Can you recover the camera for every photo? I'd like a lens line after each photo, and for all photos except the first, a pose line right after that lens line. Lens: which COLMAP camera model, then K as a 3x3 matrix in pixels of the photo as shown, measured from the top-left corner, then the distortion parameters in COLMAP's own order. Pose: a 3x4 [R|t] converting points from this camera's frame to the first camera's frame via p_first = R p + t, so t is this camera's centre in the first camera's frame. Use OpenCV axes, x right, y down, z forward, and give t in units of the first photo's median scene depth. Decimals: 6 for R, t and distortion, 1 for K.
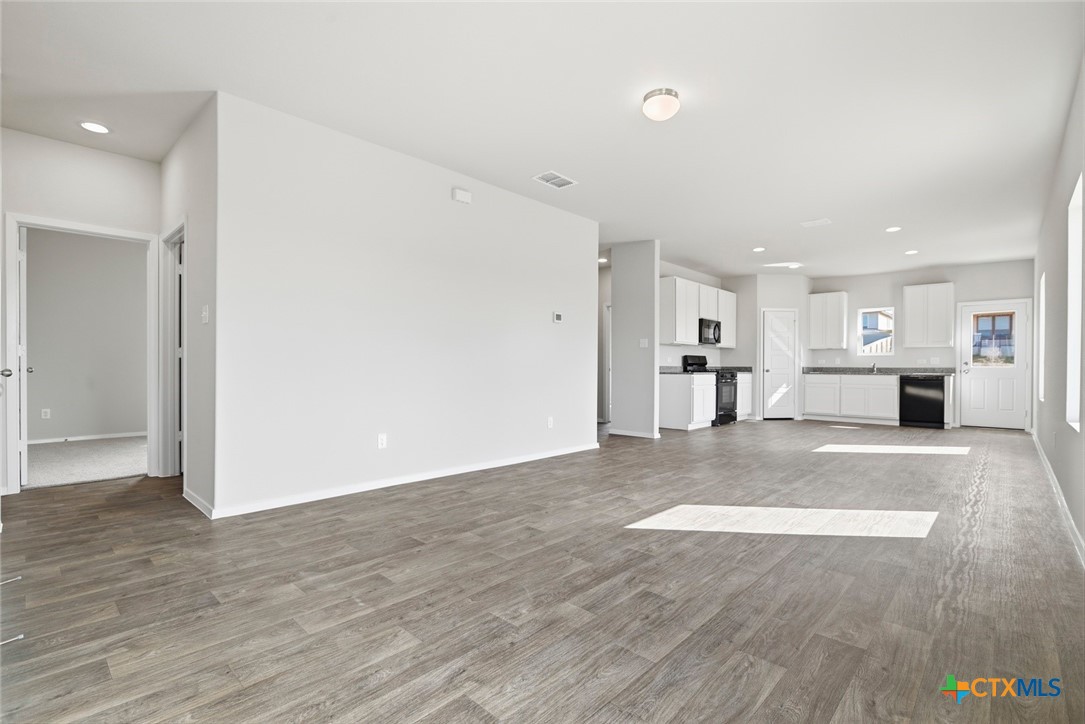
lens RADIAL K [[499.8, 0, 538.4], [0, 499.8, 369.0], [0, 0, 1]] dist [-0.017944, 0.000261]
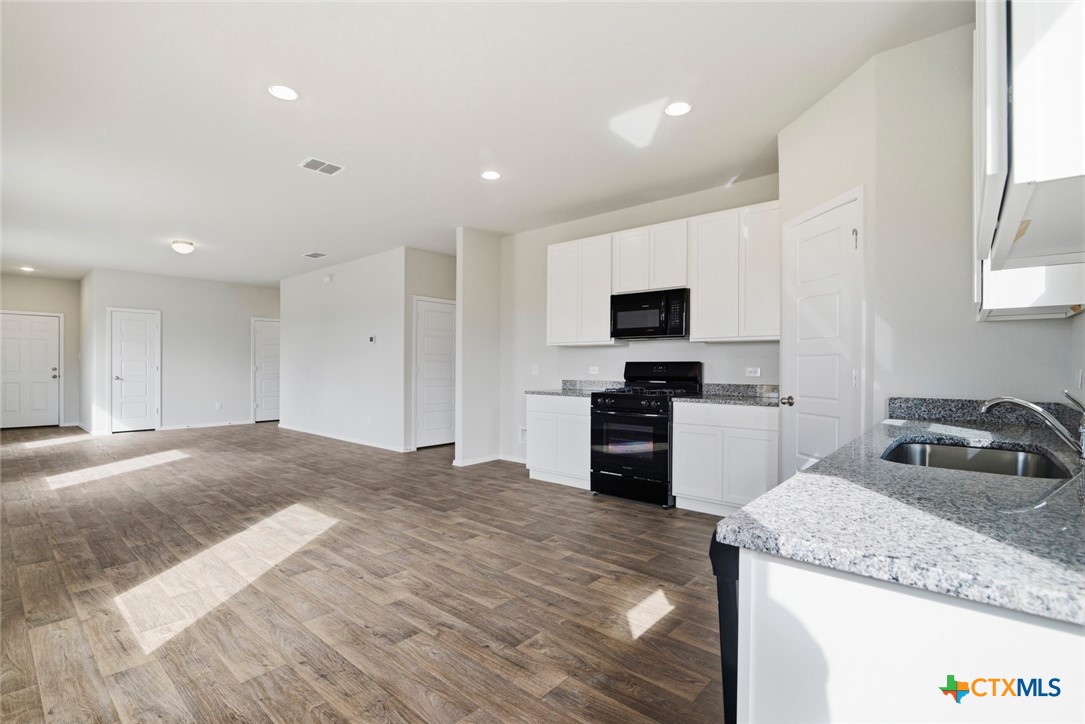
lens RADIAL K [[499.1, 0, 466.7], [0, 499.1, 360.2], [0, 0, 1]] dist [0.001050, -0.000090]
pose [[-0.022359, -0.024121, -0.999459, 0.293301], [-0.013876, 0.999620, -0.023814, -0.005404], [0.999654, 0.013336, -0.022685, 0.288100]]
